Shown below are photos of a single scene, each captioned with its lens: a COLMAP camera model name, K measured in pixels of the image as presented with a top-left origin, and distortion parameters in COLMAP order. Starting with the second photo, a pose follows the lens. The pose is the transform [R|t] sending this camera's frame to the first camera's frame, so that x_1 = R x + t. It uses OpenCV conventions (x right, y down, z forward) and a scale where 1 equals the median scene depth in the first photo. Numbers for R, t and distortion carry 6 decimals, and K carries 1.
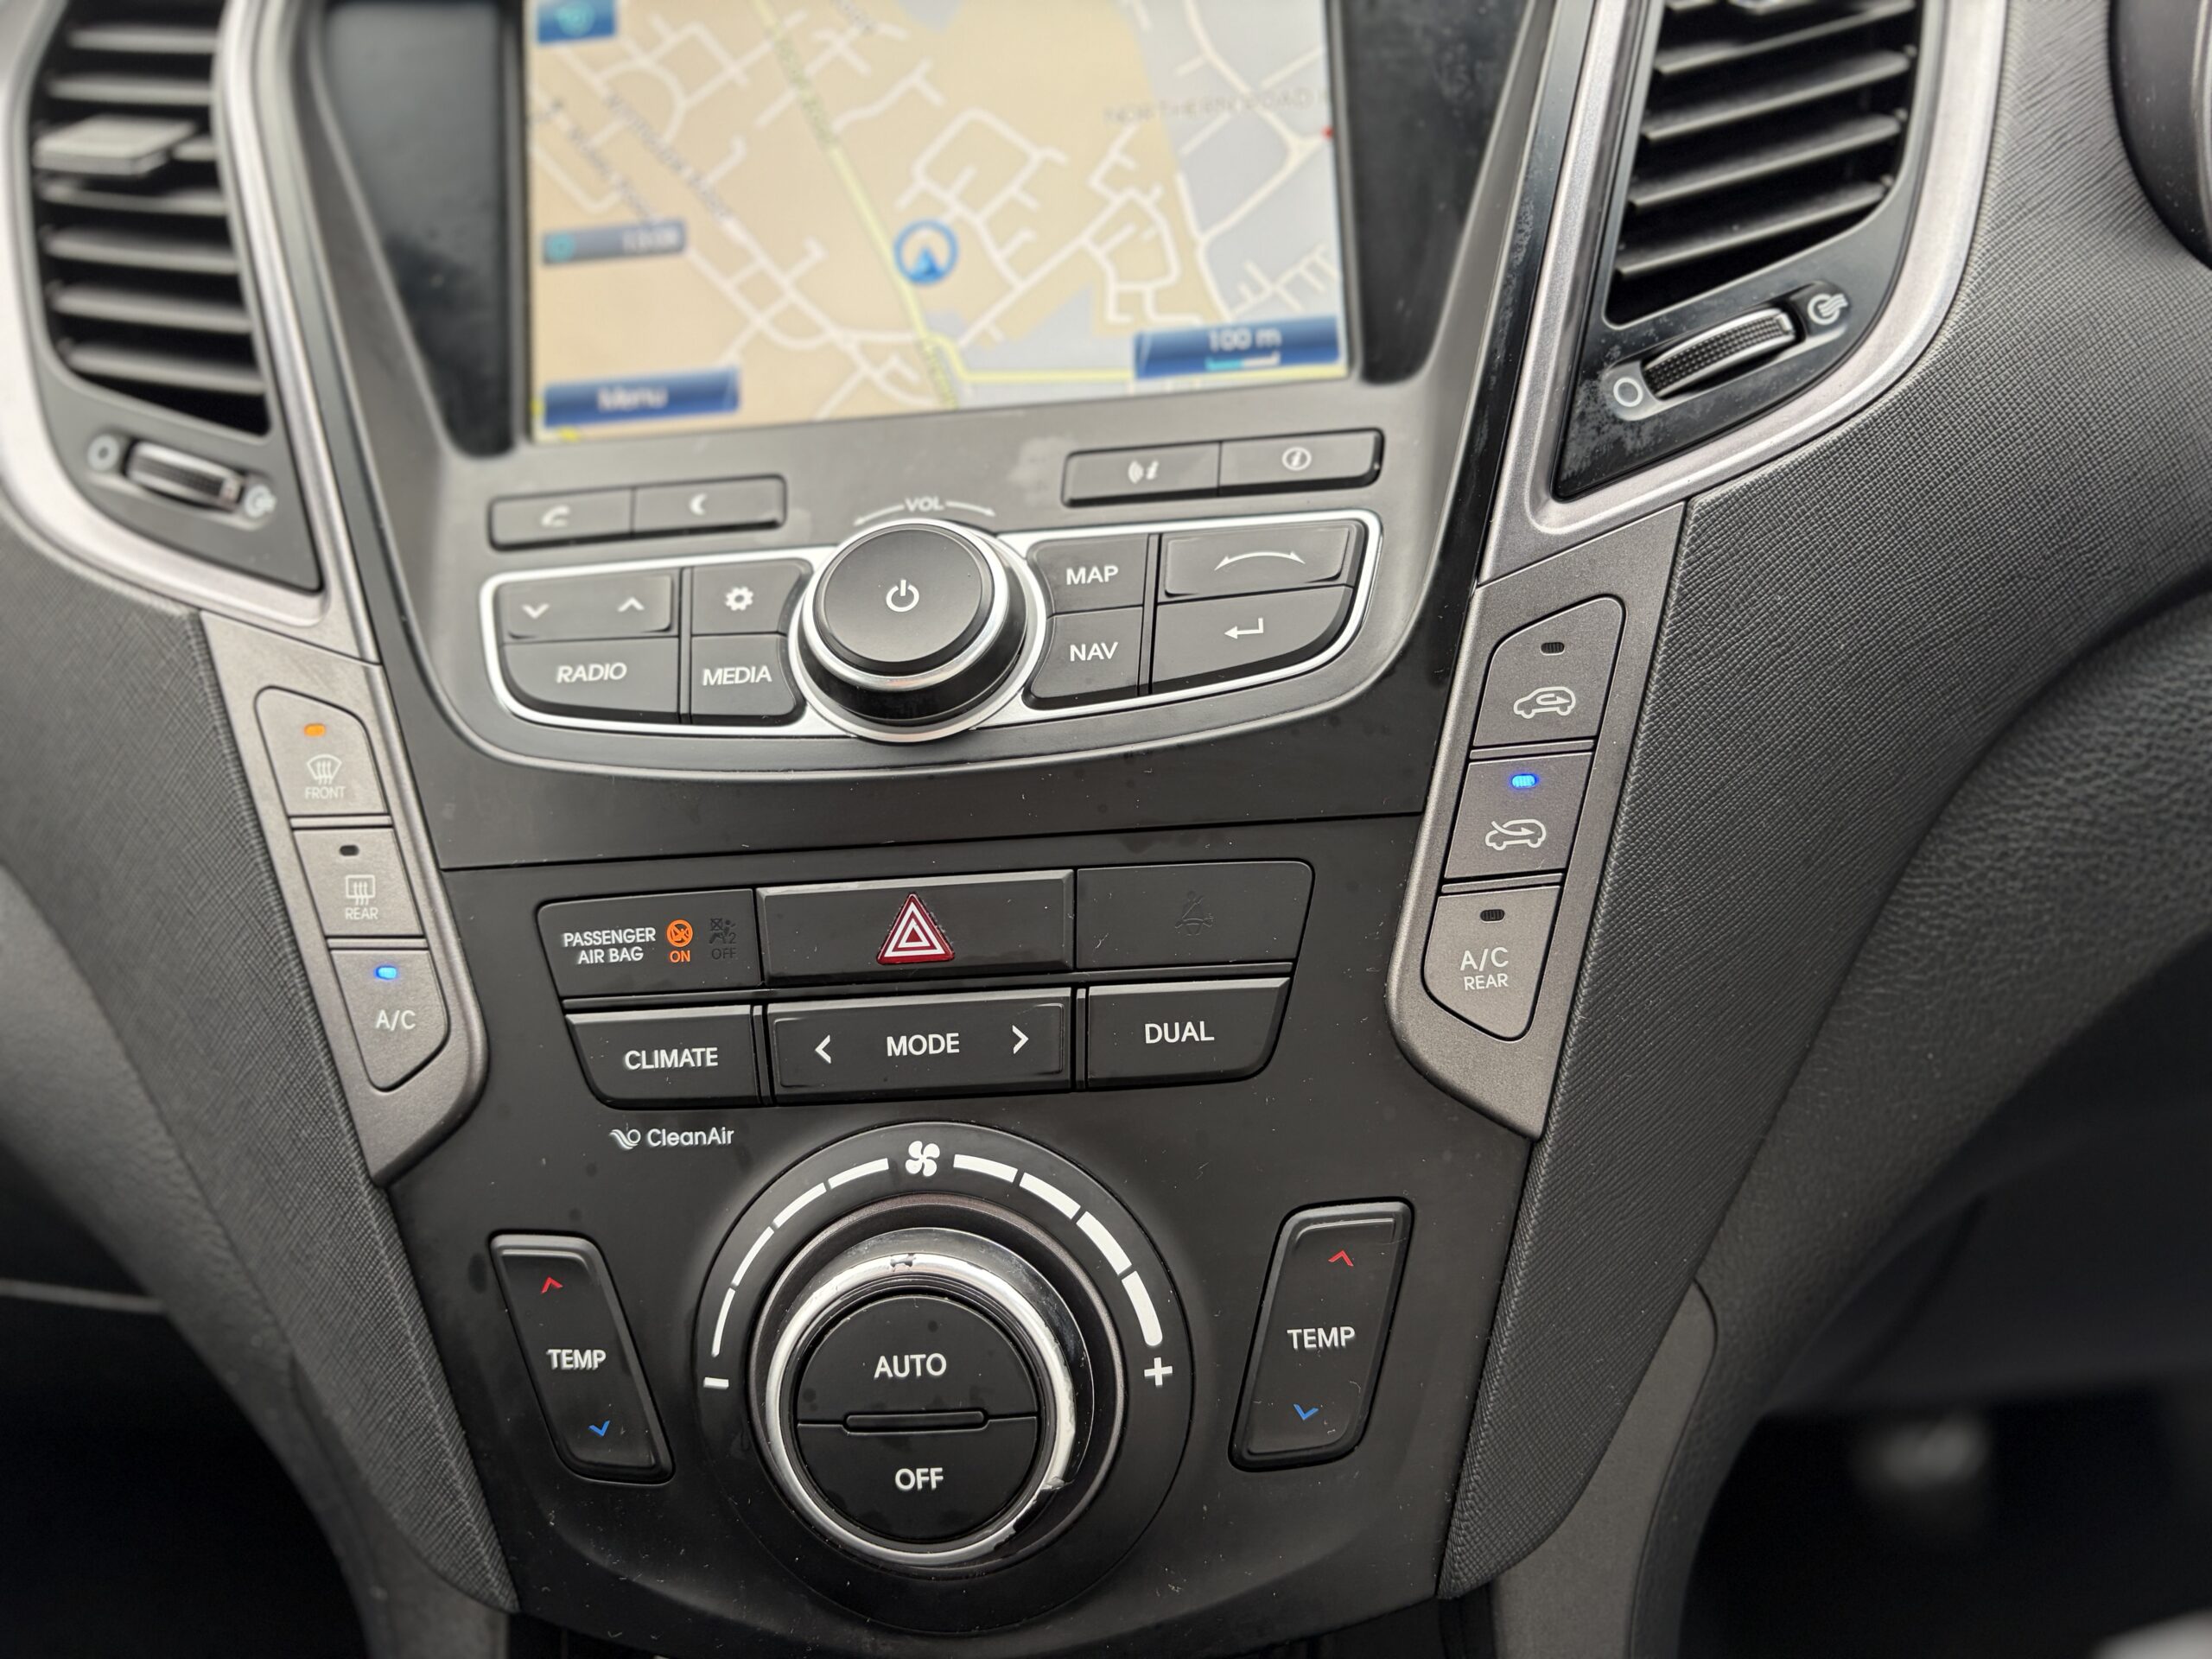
lens RADIAL K [[1716.4, 0, 1097.7], [0, 1716.4, 831.2], [0, 0, 1]] dist [0.013937, -0.039178]
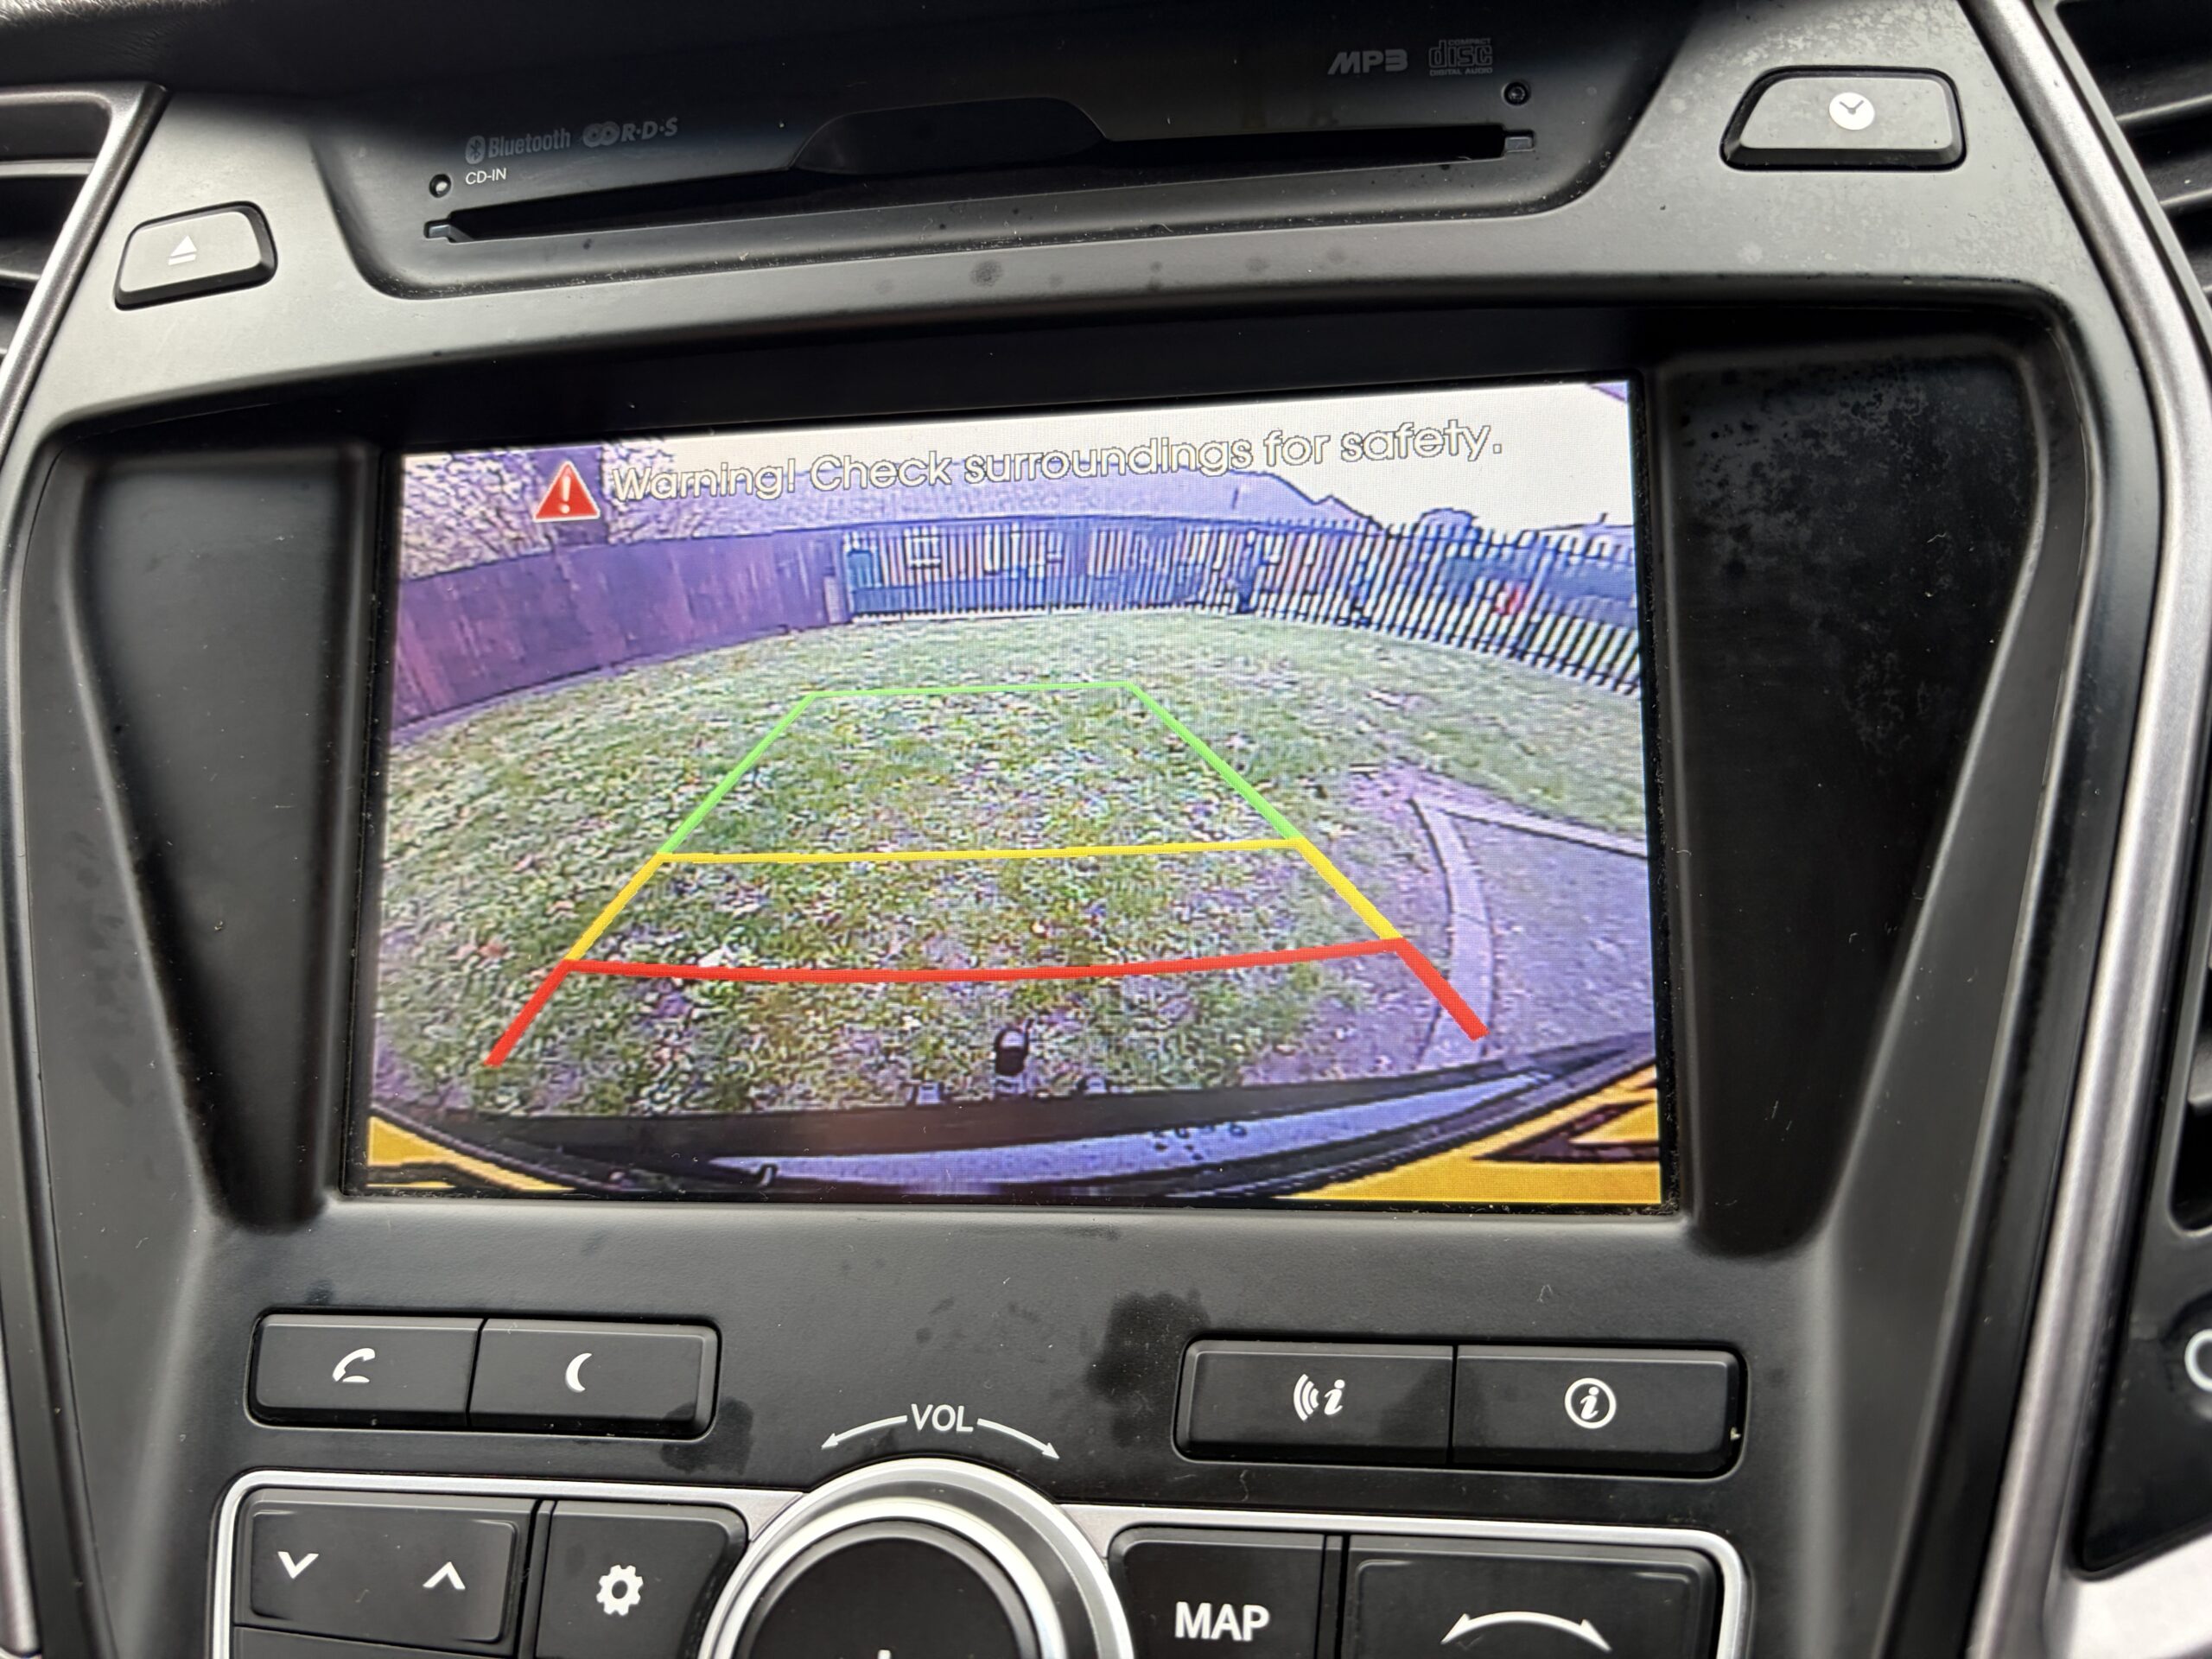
lens RADIAL K [[1739.9, 0, 1105.1], [0, 1739.9, 849.2], [0, 0, 1]] dist [-0.054771, 0.103736]
pose [[0.996829, 0.041739, -0.067741, -0.013683], [-0.043615, 0.998698, -0.026465, -0.385661], [0.066548, 0.029336, 0.997352, 0.419895]]
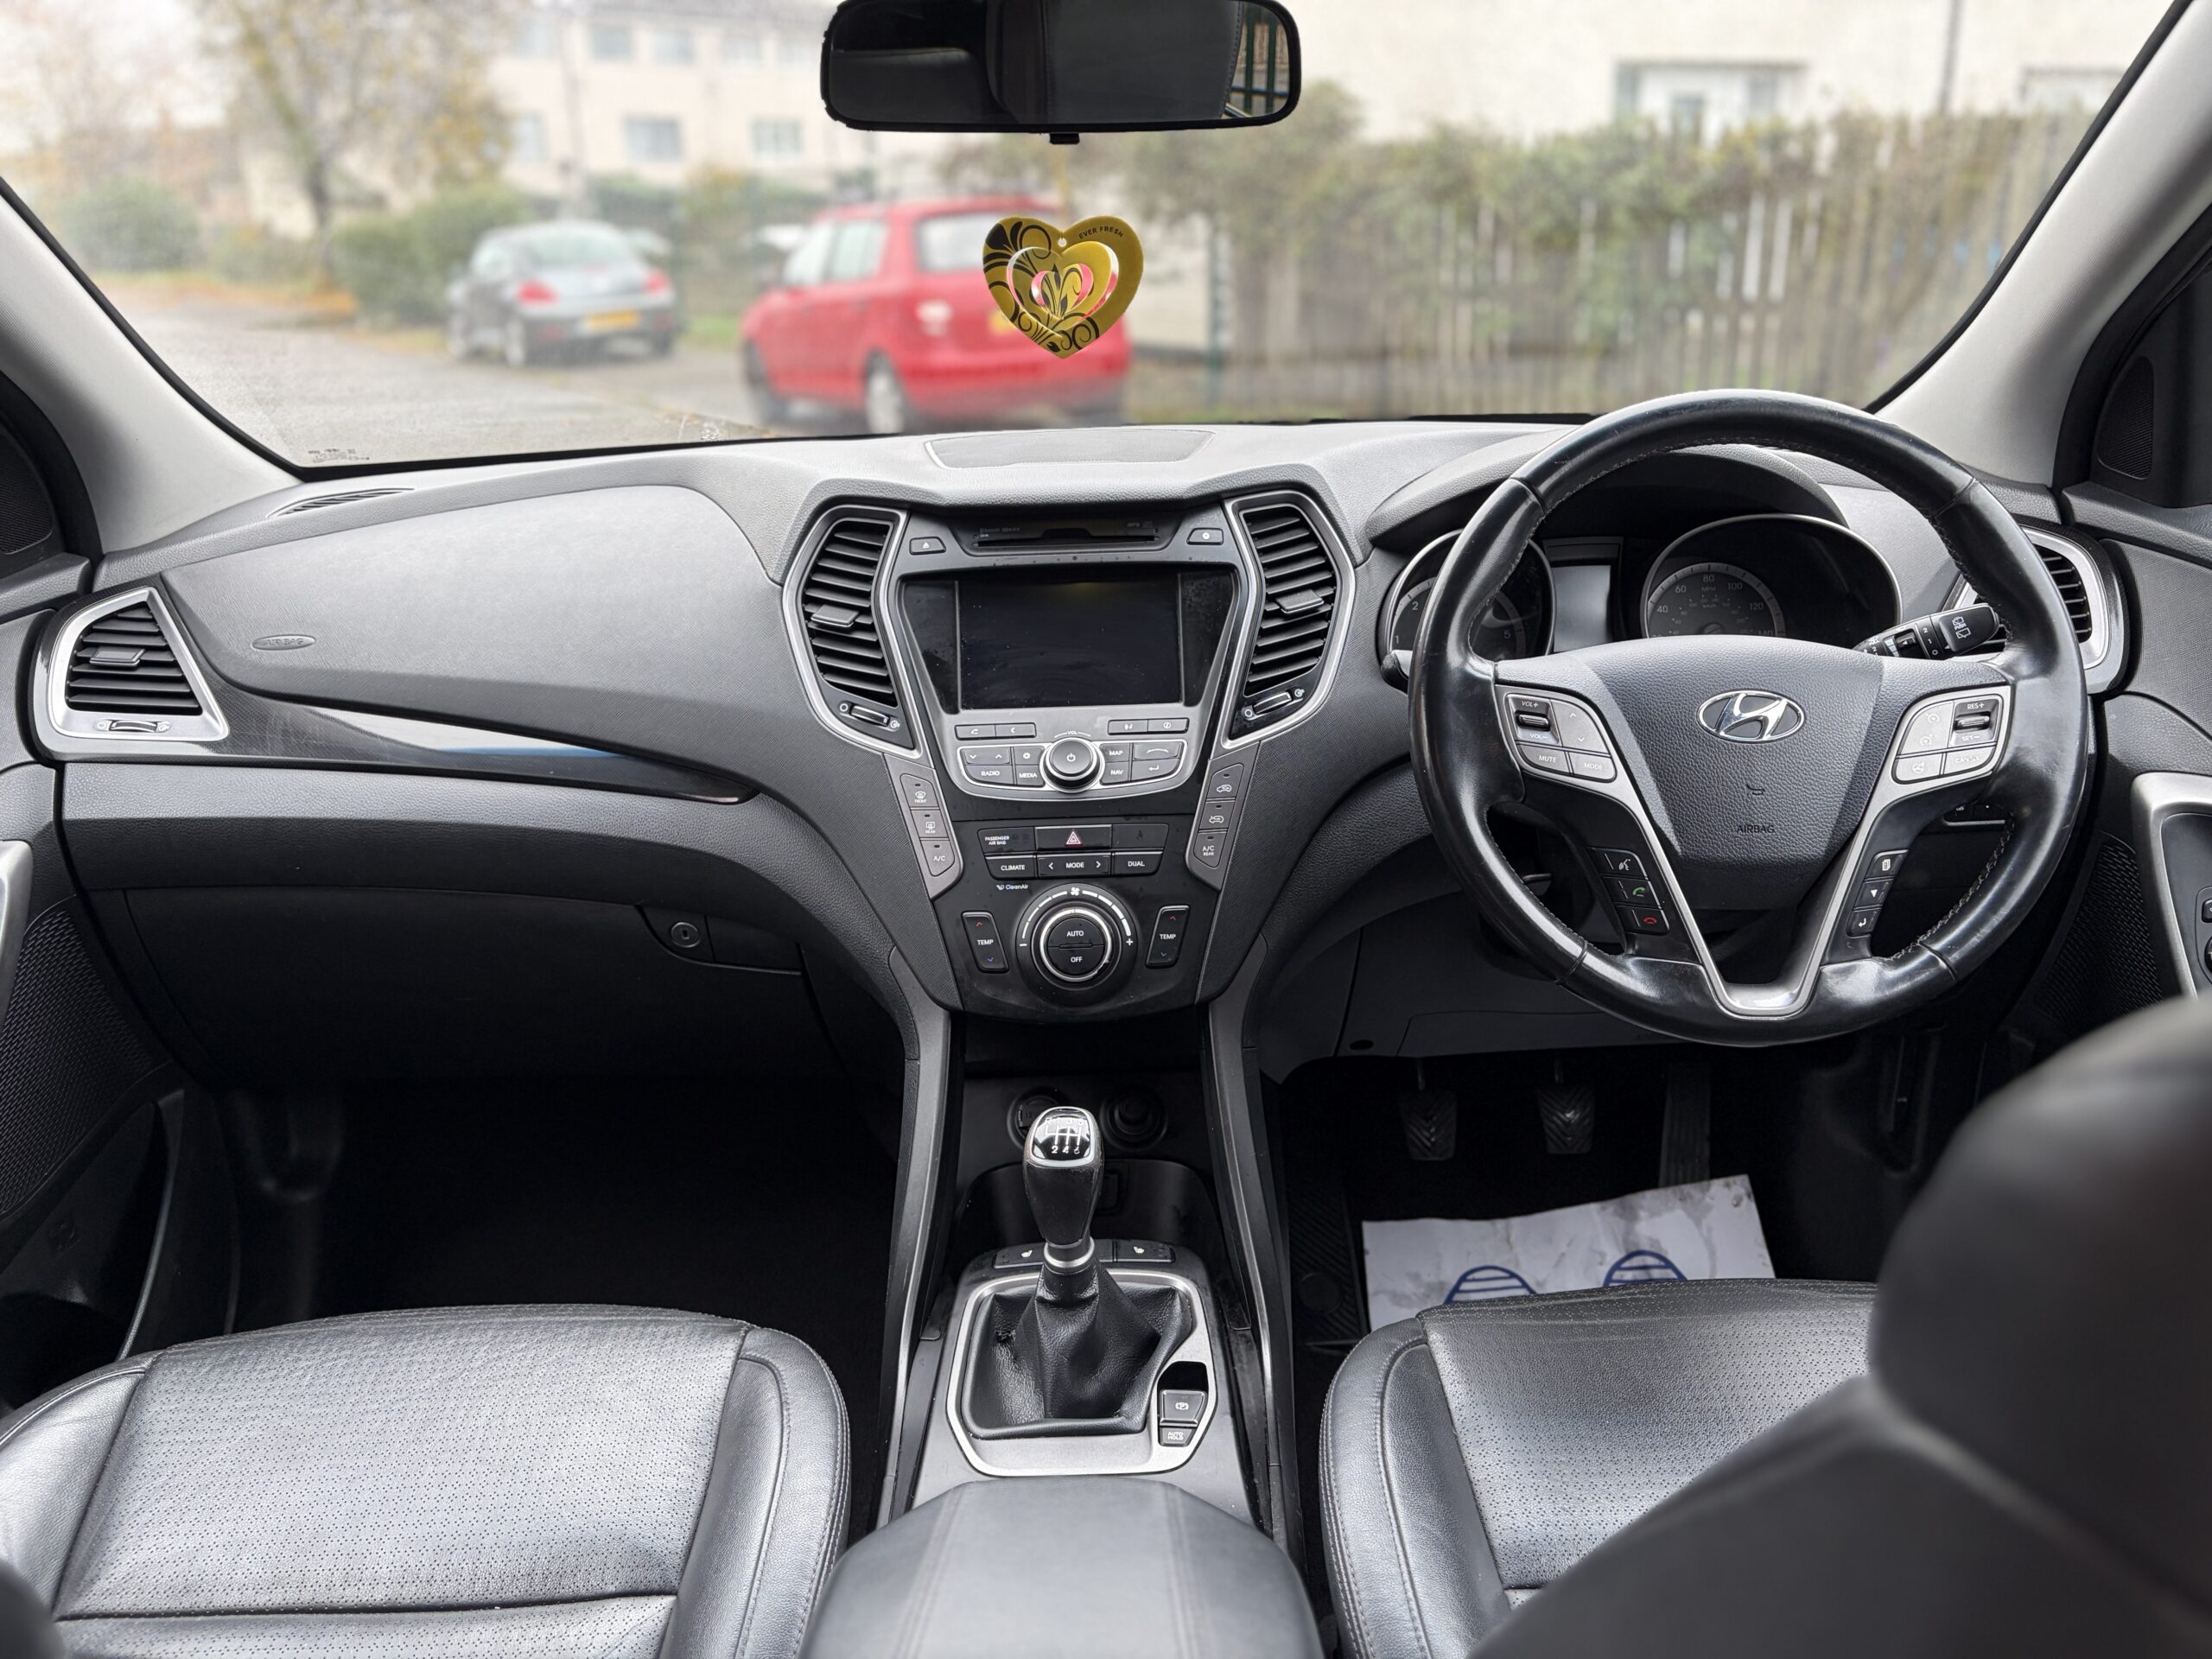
lens RADIAL K [[1657.9, 0, 1114.2], [0, 1657.9, 833.4], [0, 0, 1]] dist [0.030697, -0.047378]
pose [[0.995808, 0.030395, 0.086269, -0.336627], [-0.027205, 0.998910, -0.037917, 0.185825], [-0.087327, 0.035411, 0.995550, -2.856095]]
